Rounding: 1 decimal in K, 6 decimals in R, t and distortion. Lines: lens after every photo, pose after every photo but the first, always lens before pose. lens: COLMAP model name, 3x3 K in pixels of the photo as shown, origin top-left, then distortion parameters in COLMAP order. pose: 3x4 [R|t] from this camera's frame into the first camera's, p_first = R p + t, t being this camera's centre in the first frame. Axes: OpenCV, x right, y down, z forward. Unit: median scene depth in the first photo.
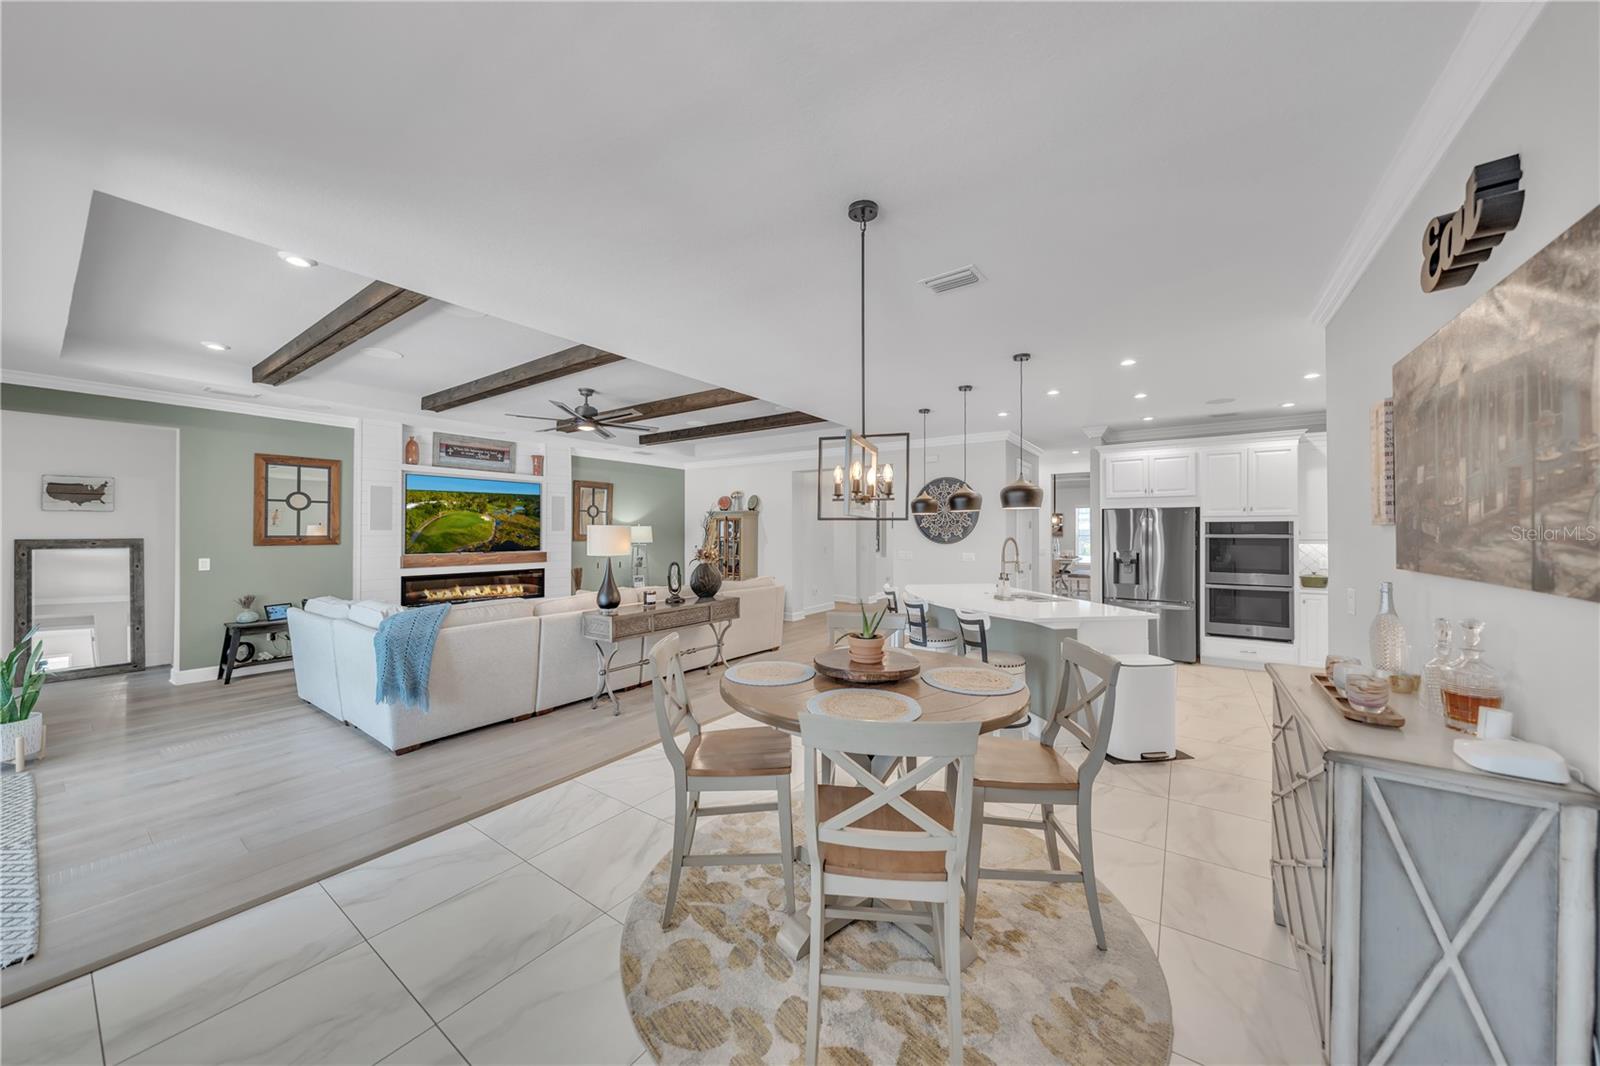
lens RADIAL K [[552.4, 0, 796.6], [0, 552.4, 527.6], [0, 0, 1]] dist [0.000306, 0.000188]
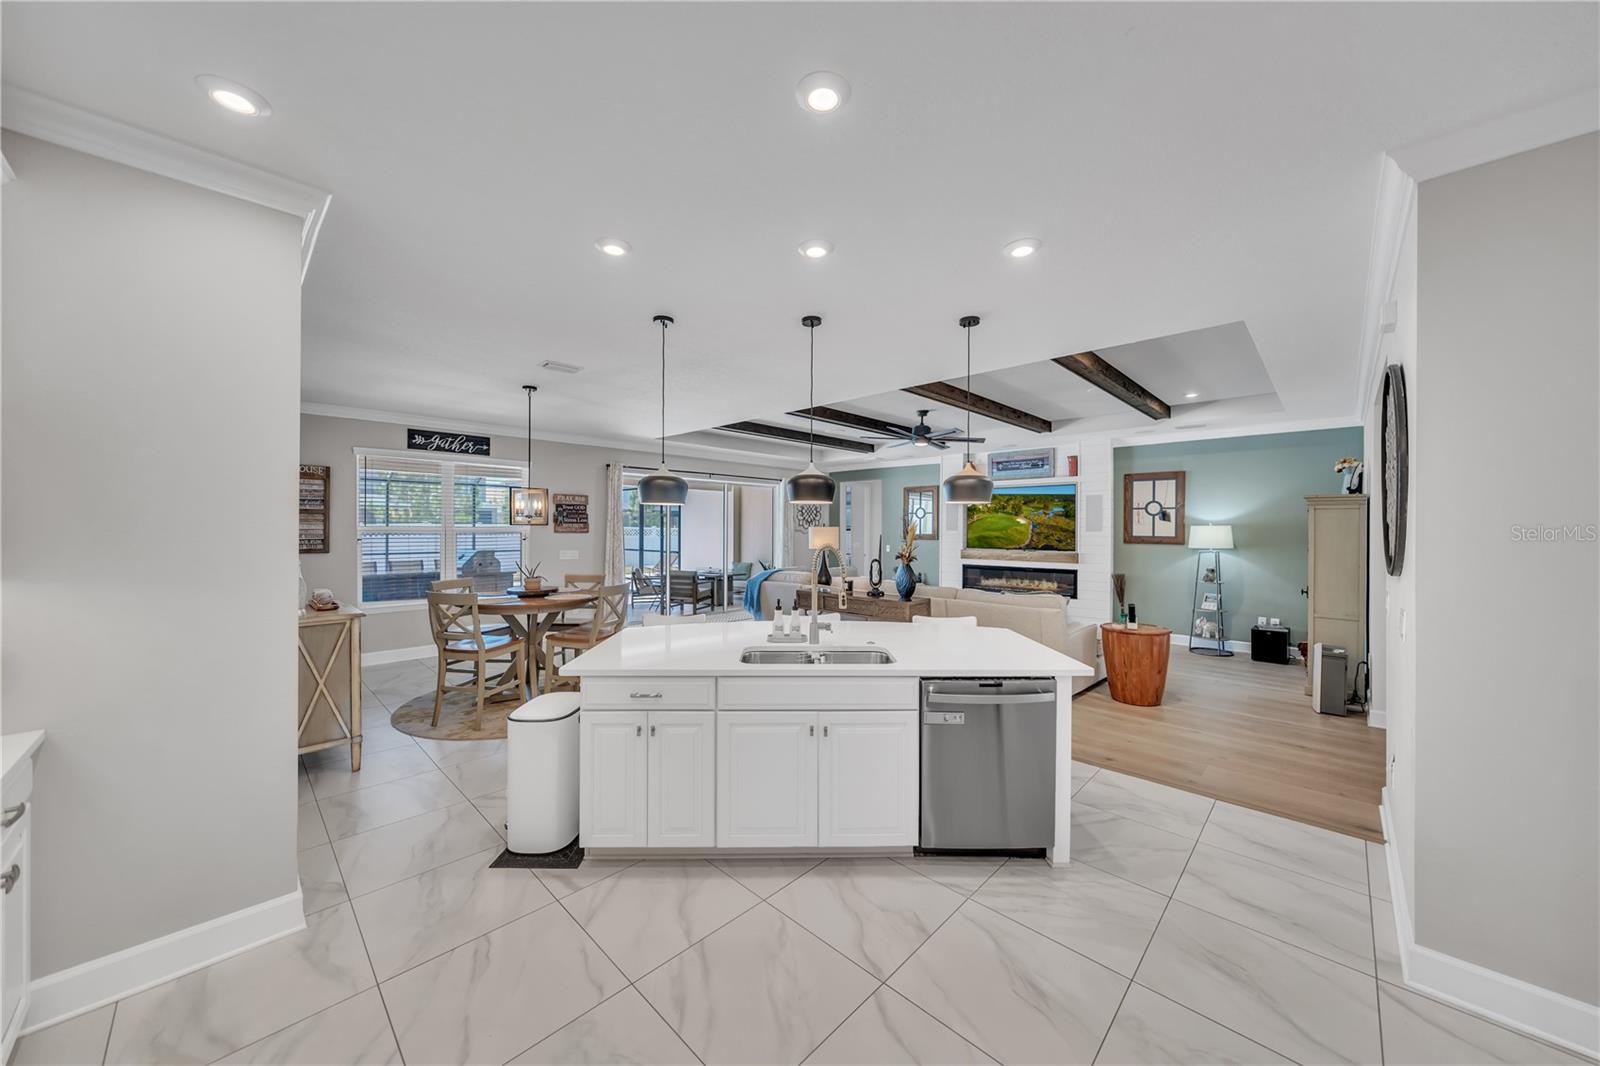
lens RADIAL K [[552.4, 0, 796.6], [0, 552.4, 527.6], [0, 0, 1]] dist [0.000306, 0.000188]
pose [[-0.155837, -0.007269, -0.987756, 0.722149], [0.003318, 0.999963, -0.007882, 0.006195], [0.987777, -0.004506, -0.155807, 0.802807]]
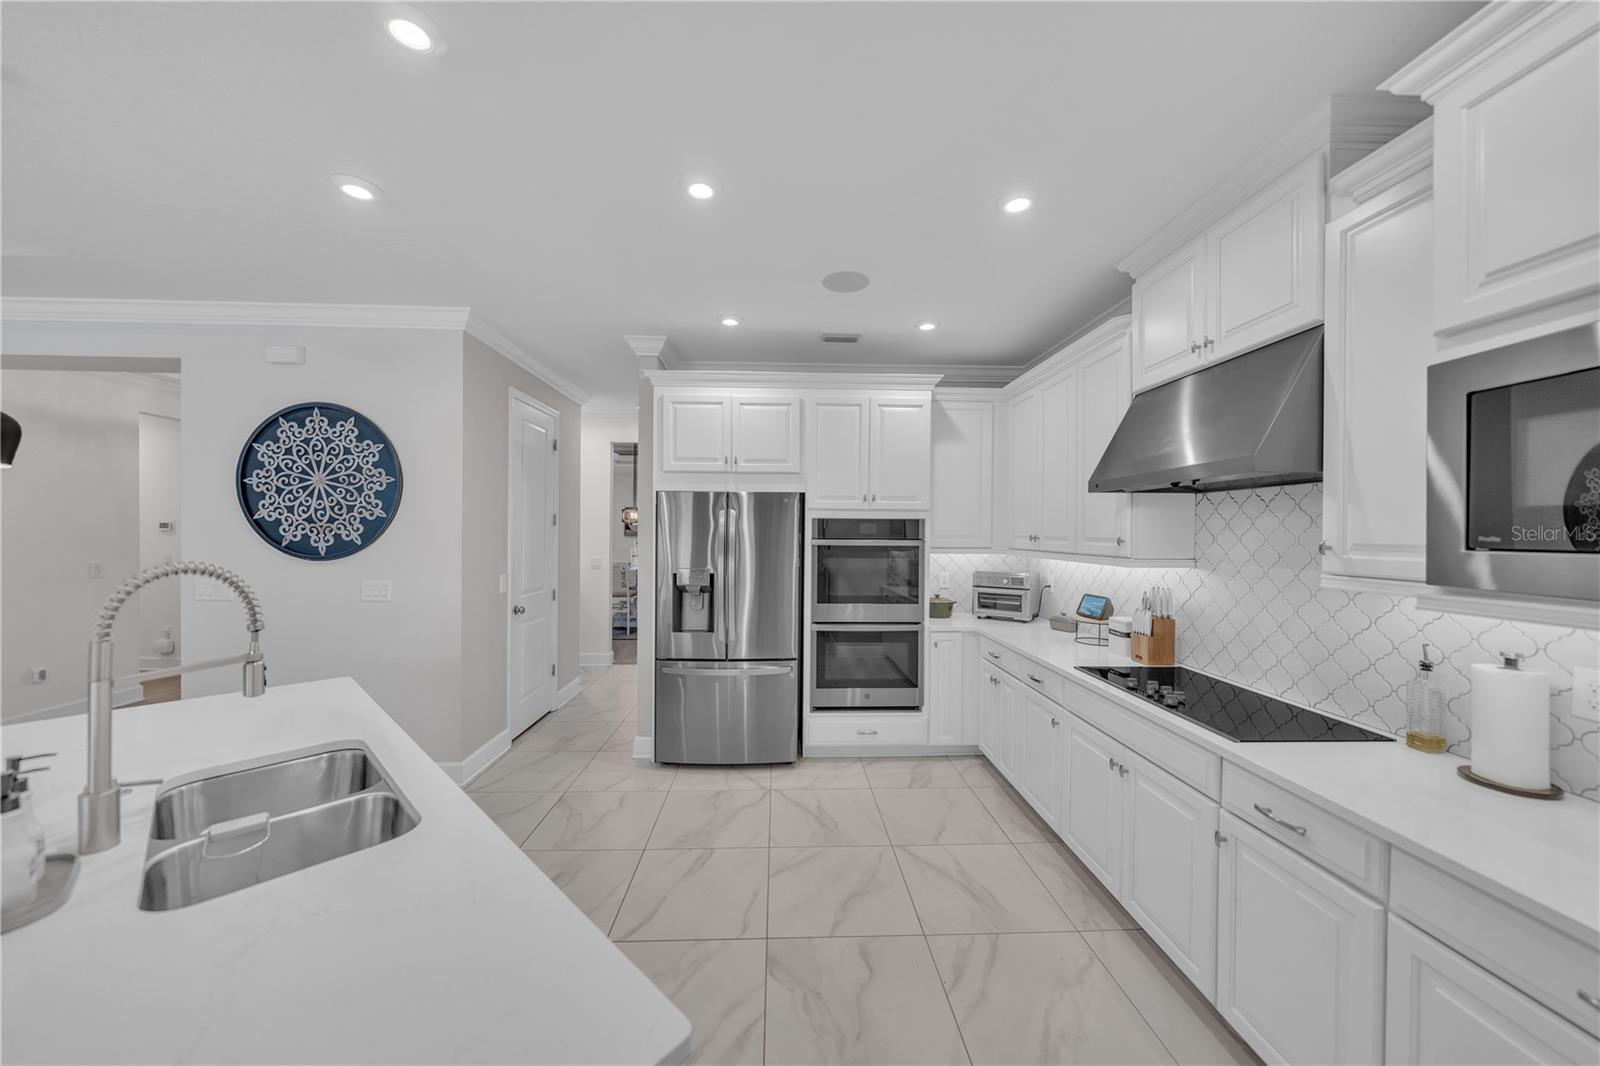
lens RADIAL K [[554.0, 0, 801.8], [0, 554.0, 528.4], [0, 0, 1]] dist [-0.000666, 0.000147]
pose [[0.790886, 0.007600, 0.611916, 0.342227], [-0.011092, 0.999937, 0.001916, -0.000212], [-0.611863, -0.008303, 0.790920, 0.499571]]
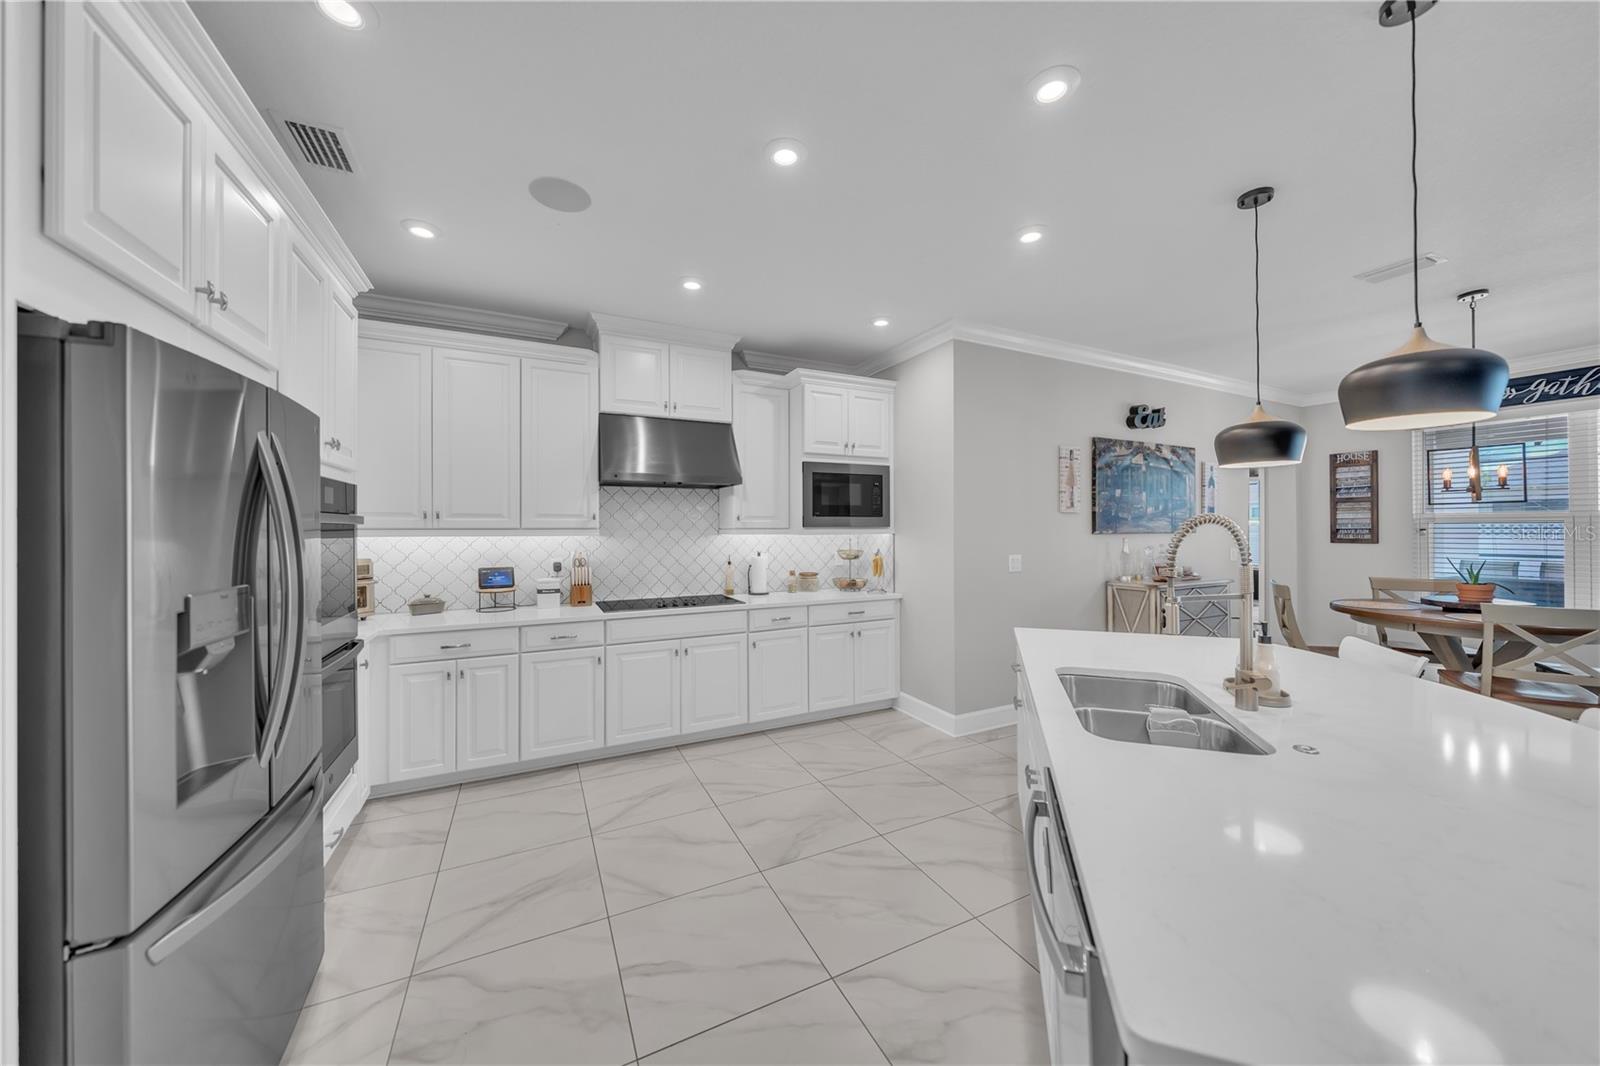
lens RADIAL K [[546.8, 0, 802.9], [0, 546.8, 526.6], [0, 0, 1]] dist [-0.000137, 0.000059]
pose [[-0.881300, 0.001834, 0.472554, 0.335557], [-0.002090, 0.999968, -0.007780, 0.020079], [-0.472553, -0.007844, -0.881267, 1.035479]]
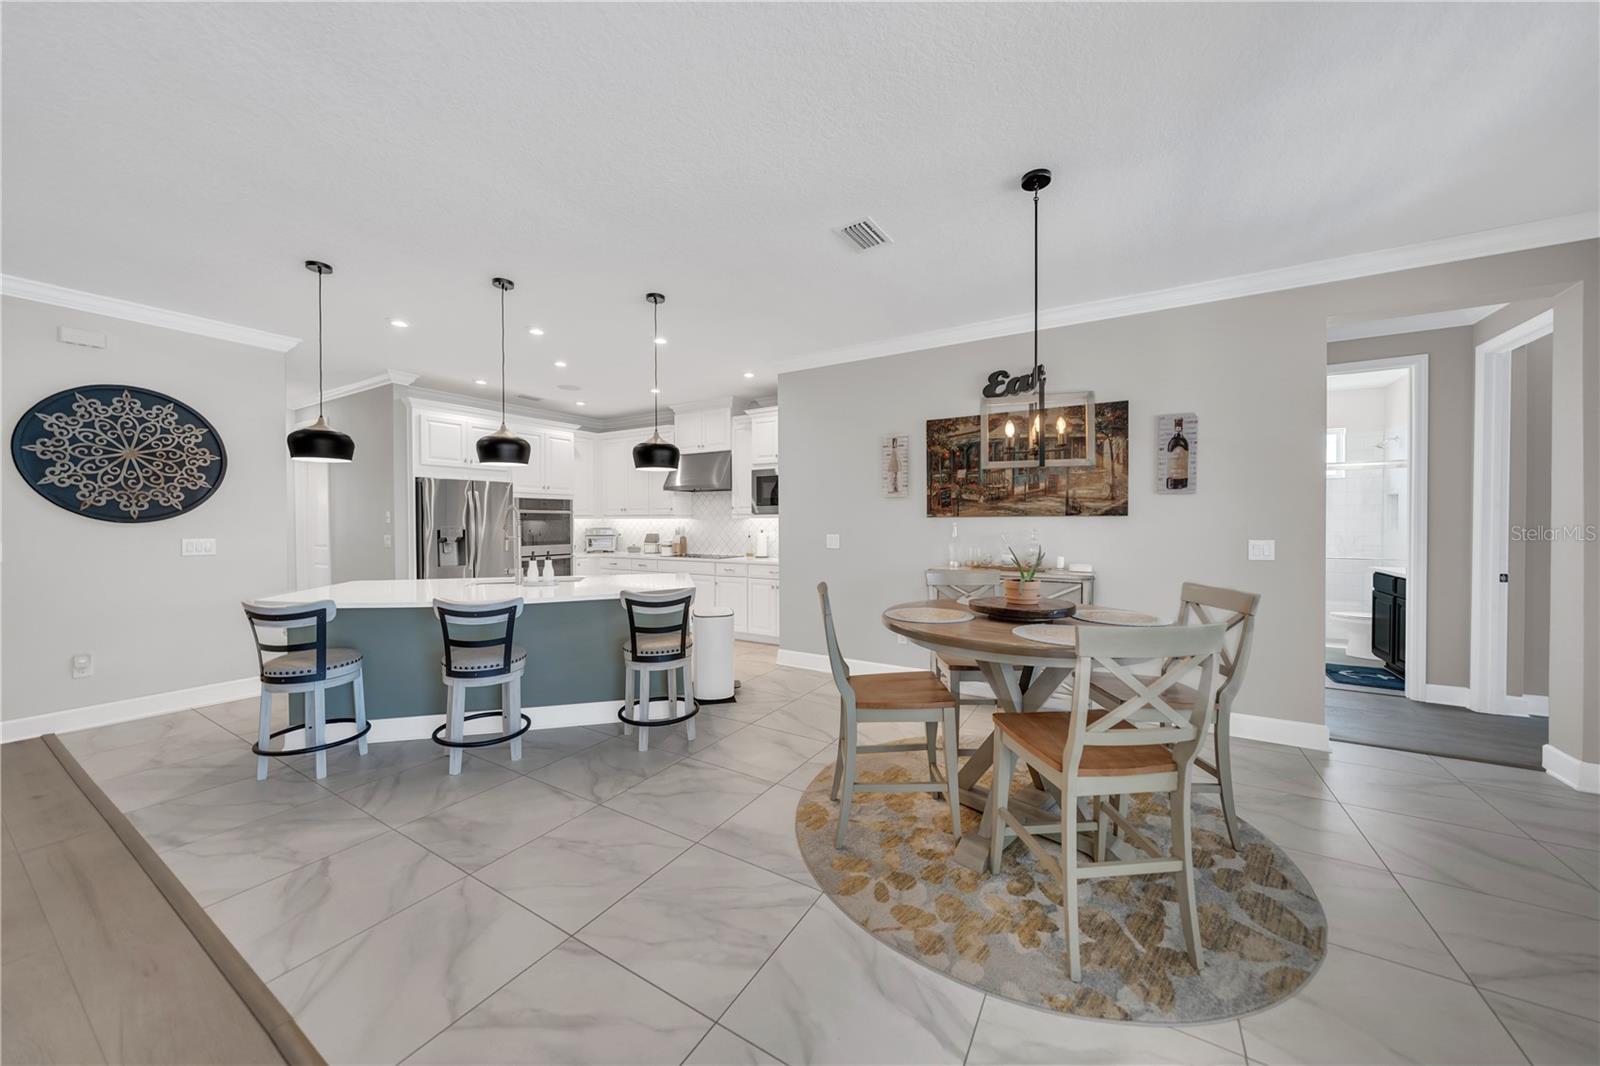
lens RADIAL K [[554.0, 0, 801.8], [0, 554.0, 528.4], [0, 0, 1]] dist [-0.000666, 0.000147]
pose [[-0.077848, -0.013912, 0.996868, -0.302647], [-0.004539, 0.999897, 0.013600, 0.028241], [-0.996955, -0.003466, -0.077903, 0.506736]]
